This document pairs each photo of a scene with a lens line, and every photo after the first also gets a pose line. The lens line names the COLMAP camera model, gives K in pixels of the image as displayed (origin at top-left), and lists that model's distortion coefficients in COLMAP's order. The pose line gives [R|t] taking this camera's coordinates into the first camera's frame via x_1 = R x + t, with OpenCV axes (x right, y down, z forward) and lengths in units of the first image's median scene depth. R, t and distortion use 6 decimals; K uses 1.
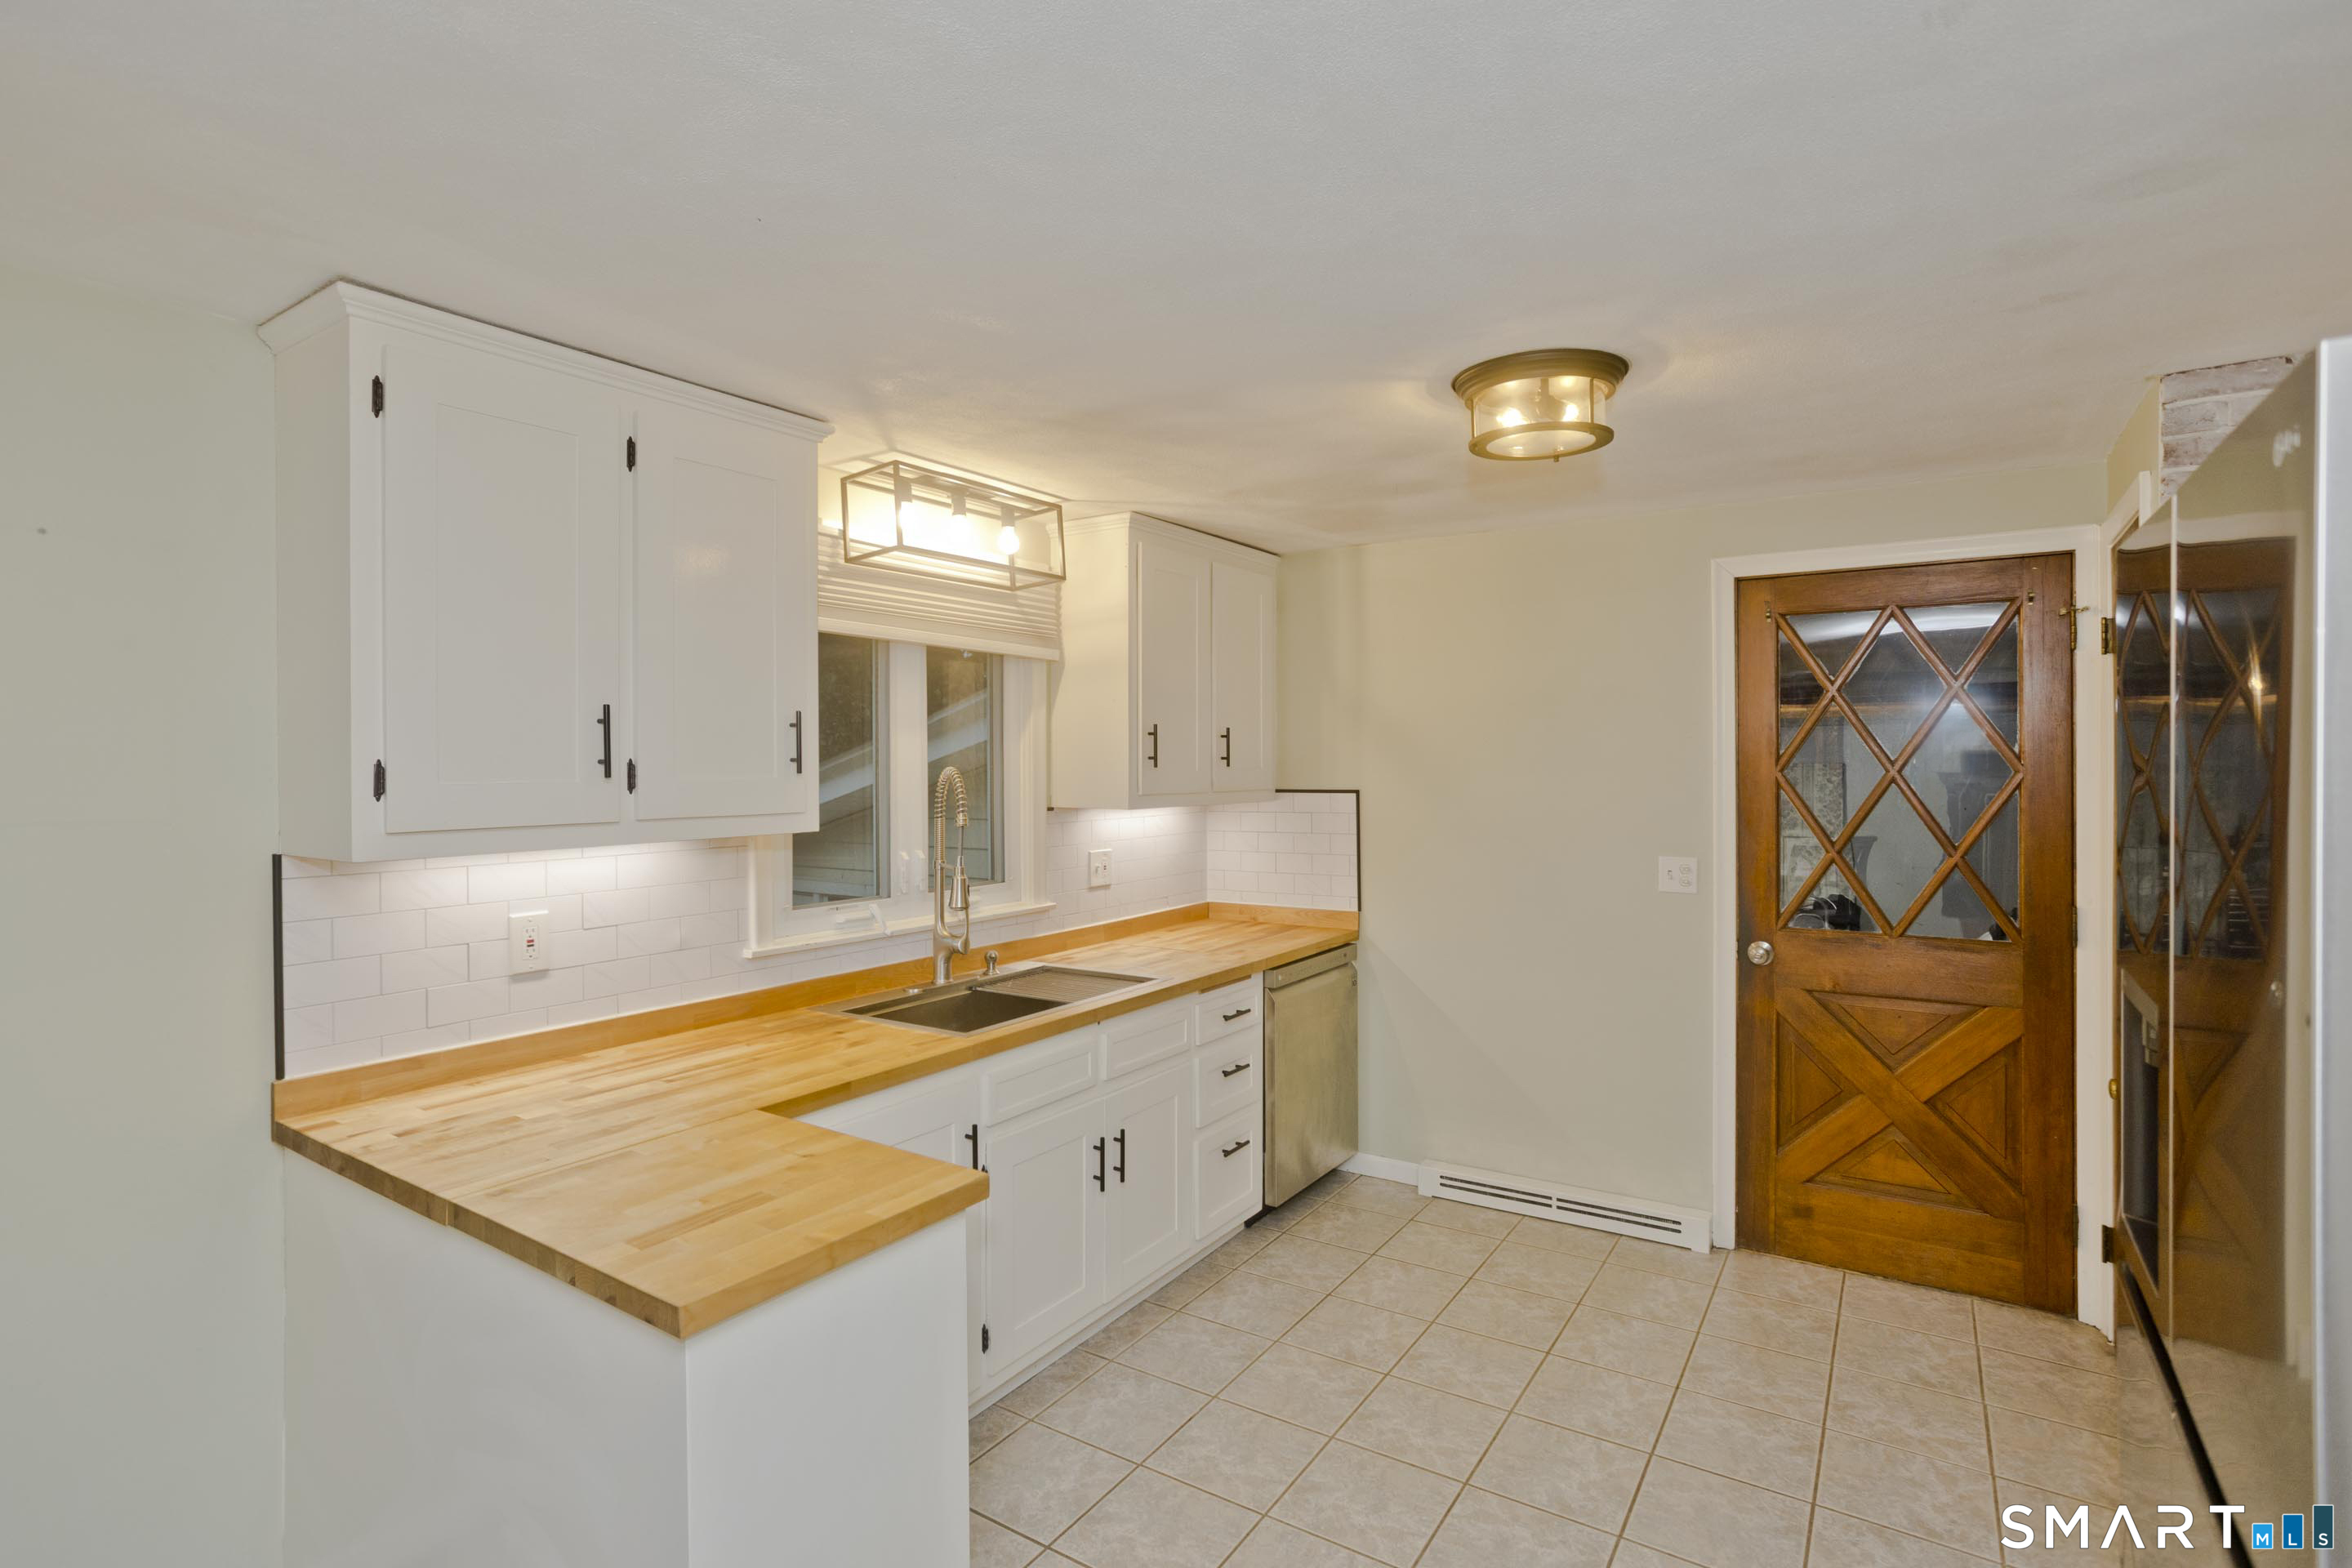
lens RADIAL K [[1135.0, 0, 1187.4], [0, 1135.0, 773.3], [0, 0, 1]] dist [-0.062182, 0.050901]
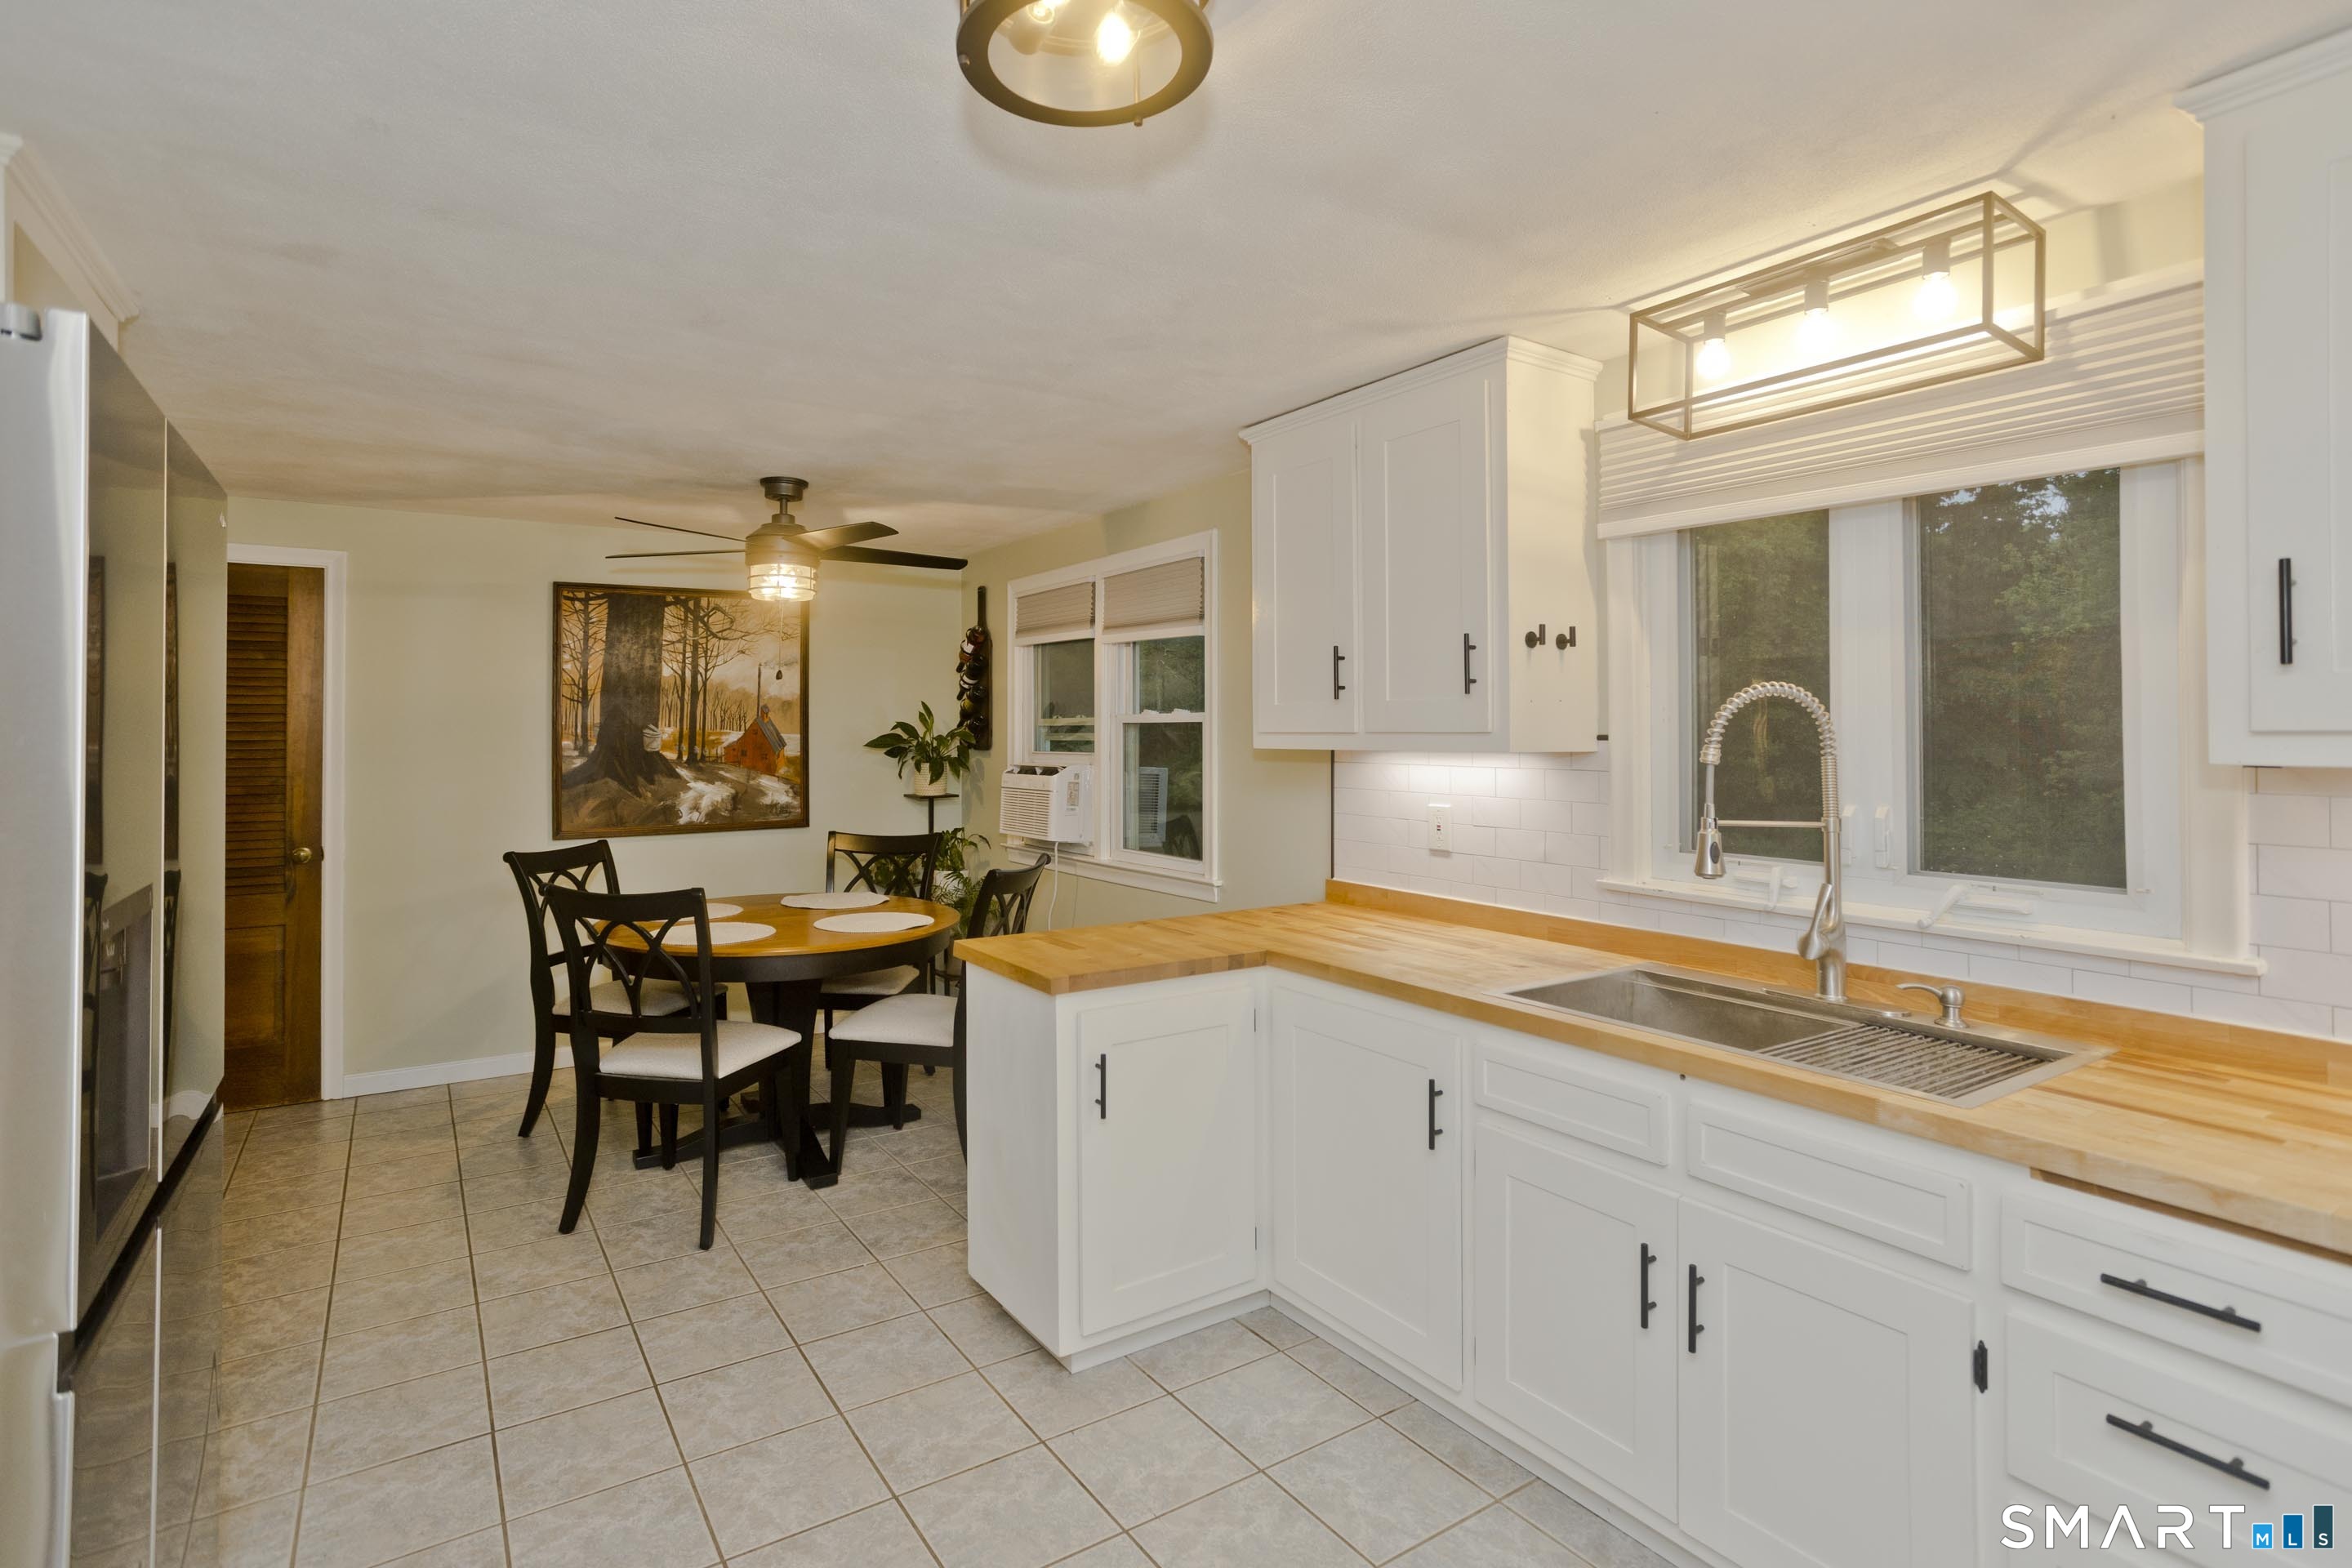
lens RADIAL K [[1151.2, 0, 1135.1], [0, 1151.2, 705.0], [0, 0, 1]] dist [-0.042968, 0.025602]
pose [[-0.404838, -0.012790, -0.914299, 0.530459], [-0.004252, 0.999918, -0.012105, 0.017042], [0.914378, -0.001013, -0.404860, 0.816707]]
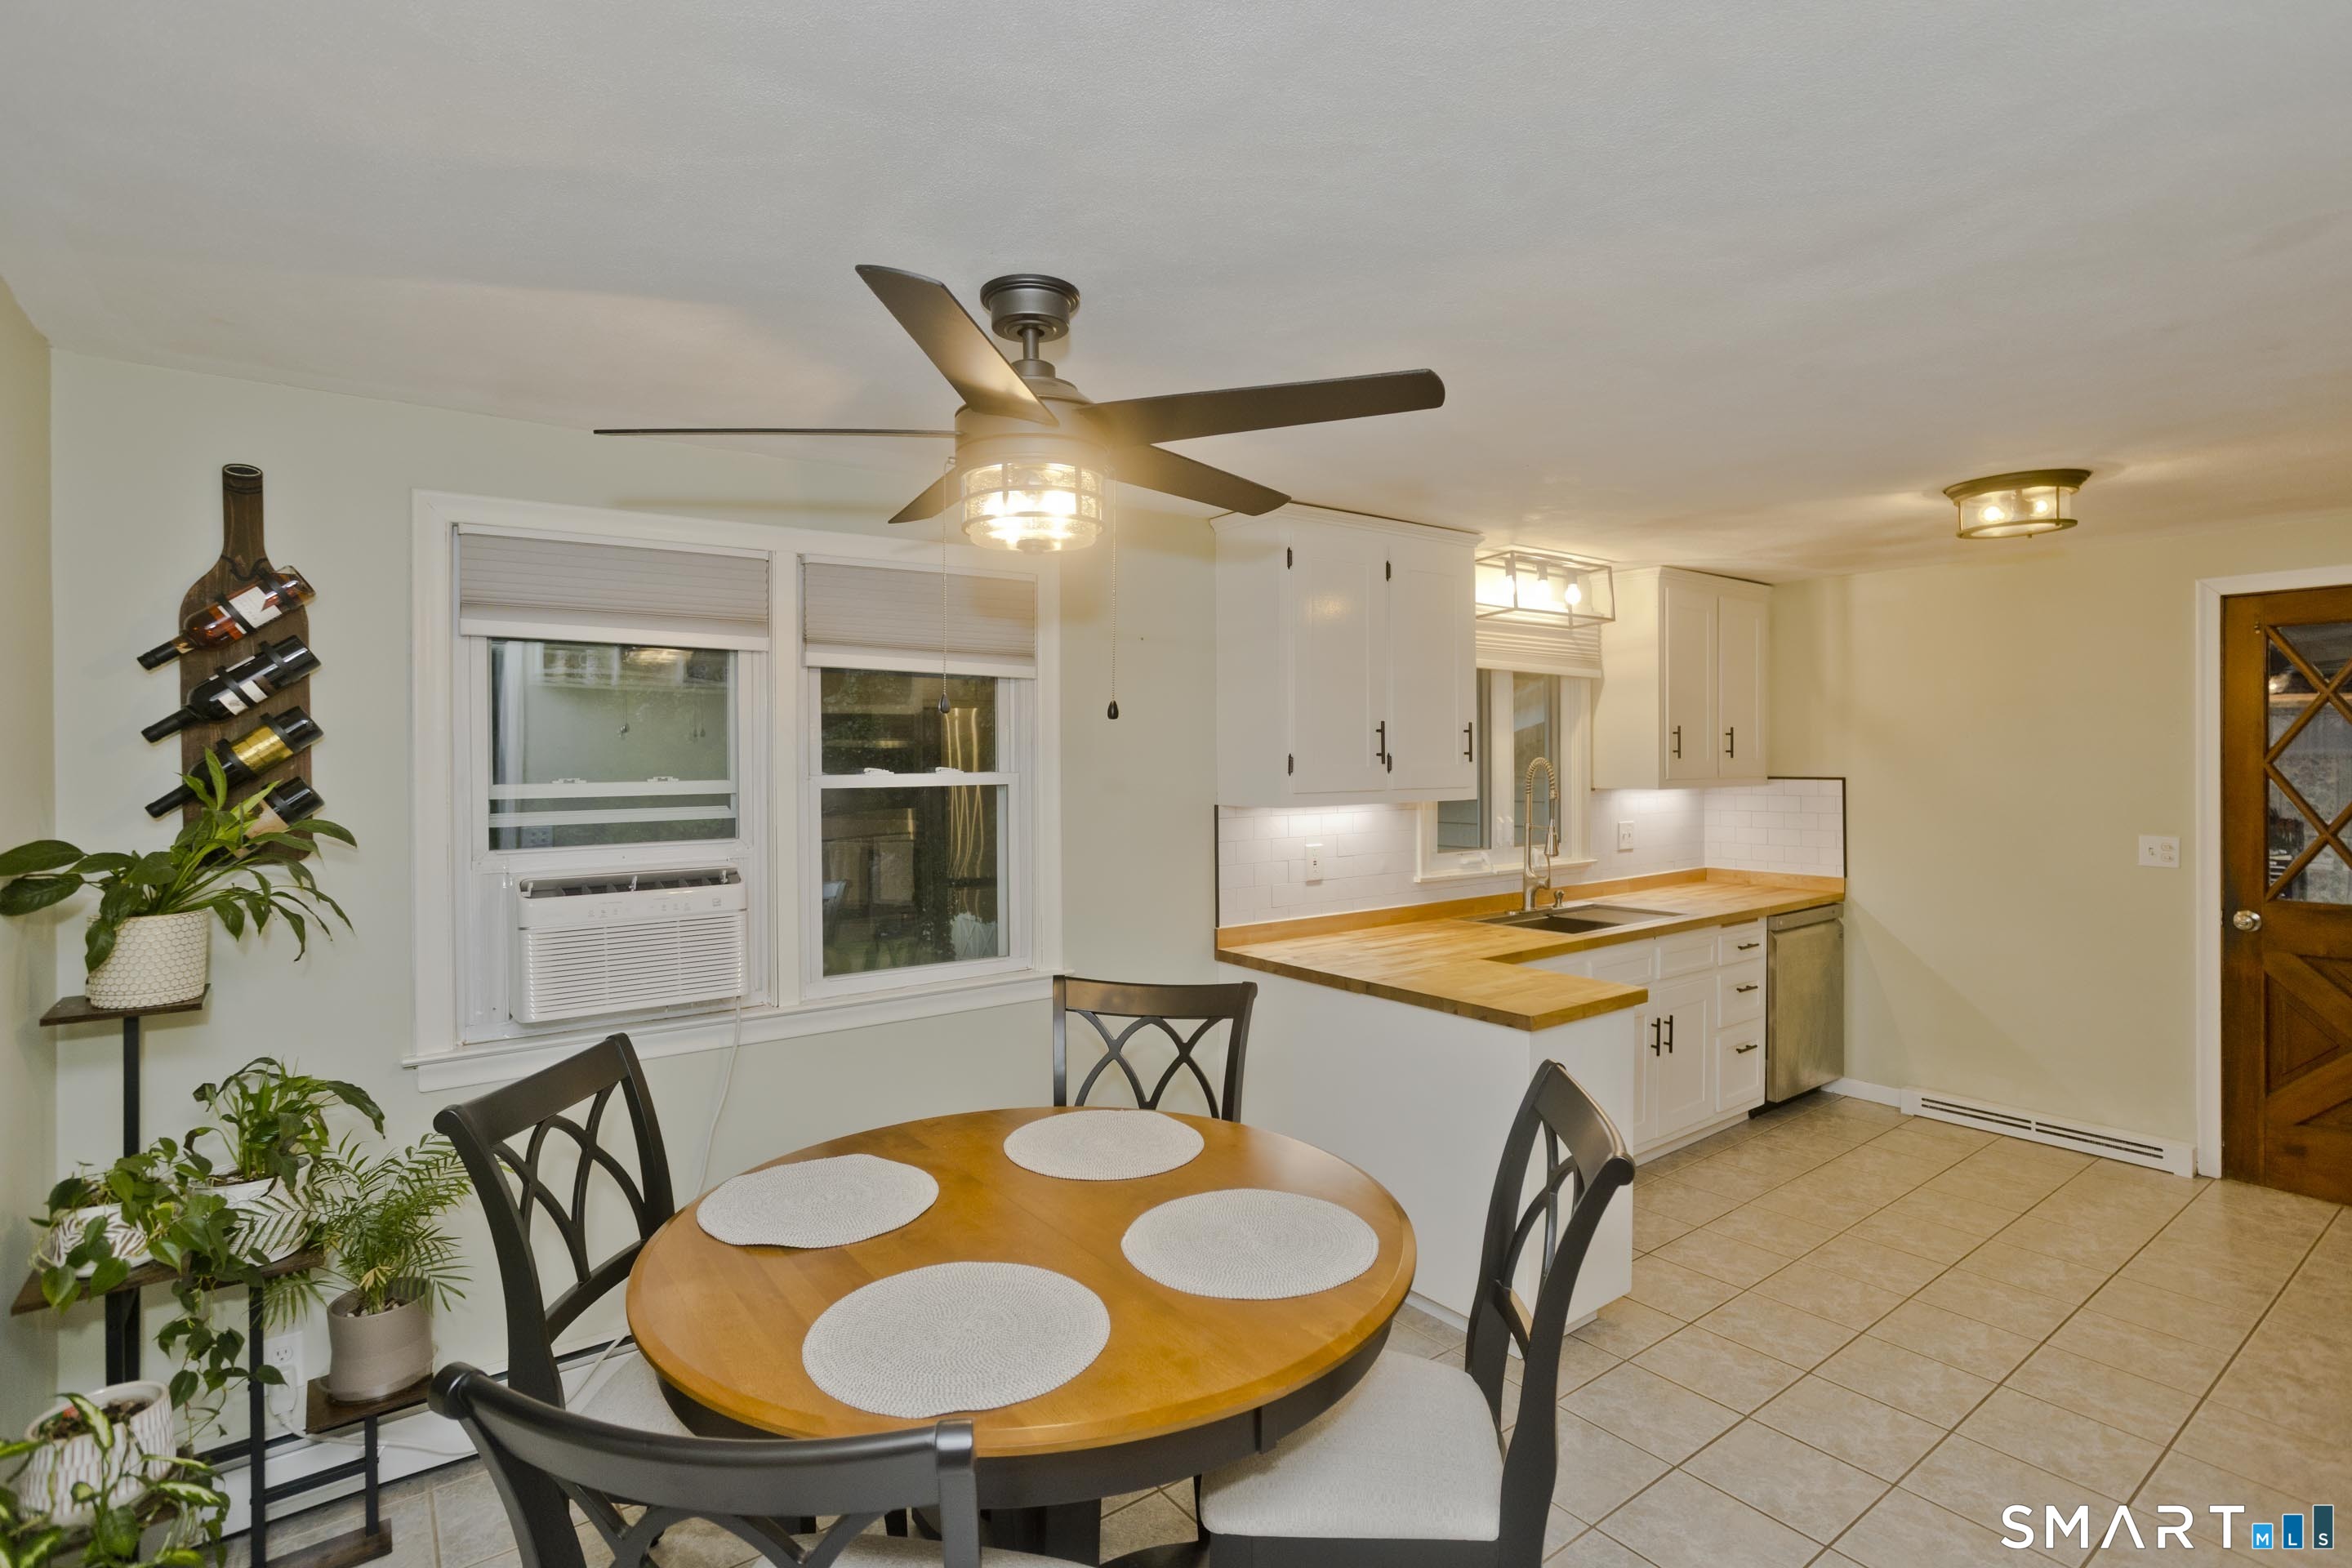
lens RADIAL K [[1157.1, 0, 1180.3], [0, 1157.1, 761.9], [0, 0, 1]] dist [-0.051031, 0.030958]
pose [[0.942190, 0.003192, -0.335064, -0.132924], [-0.003481, 0.999994, -0.000260, 0.001186], [0.335061, 0.001411, 0.942195, -0.470376]]
